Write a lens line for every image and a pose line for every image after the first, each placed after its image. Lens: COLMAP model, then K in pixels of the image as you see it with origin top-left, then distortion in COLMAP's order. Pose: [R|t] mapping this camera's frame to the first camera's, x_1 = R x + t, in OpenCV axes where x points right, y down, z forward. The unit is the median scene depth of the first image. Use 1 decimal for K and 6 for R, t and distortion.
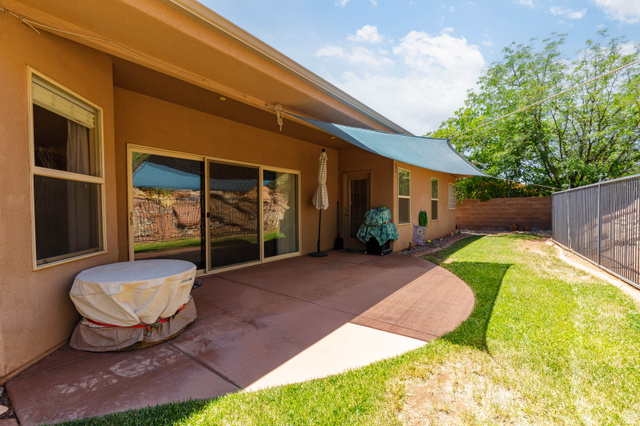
lens RADIAL K [[294.3, 0, 320.0], [0, 294.3, 213.0], [0, 0, 1]] dist [0.003179, 0.000602]
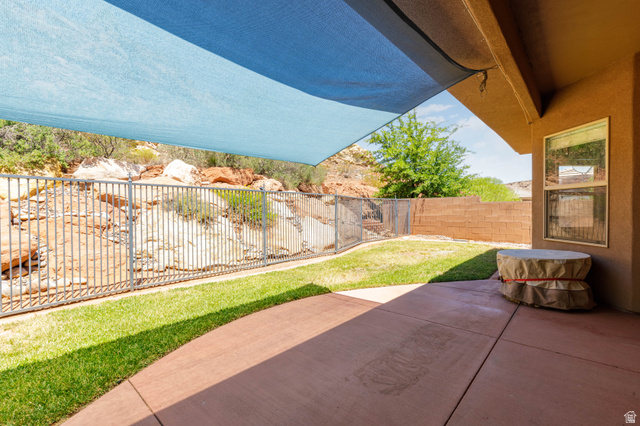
lens RADIAL K [[285.5, 0, 320.0], [0, 285.5, 213.0], [0, 0, 1]] dist [-0.002434, -0.000357]
pose [[-0.993856, 0.023807, 0.108089, 0.199389], [0.026522, 0.999366, 0.023743, -0.038962], [-0.107456, 0.026464, -0.993858, 1.977553]]
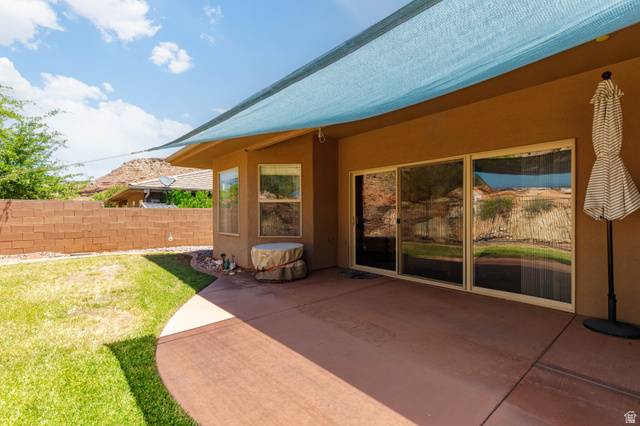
lens RADIAL K [[294.3, 0, 320.0], [0, 294.3, 213.0], [0, 0, 1]] dist [0.003179, 0.000602]
pose [[-0.230245, 0.018641, -0.972954, 1.020200], [-0.005467, 0.999776, 0.020449, -0.055992], [0.973117, 0.010027, -0.230092, 1.422998]]
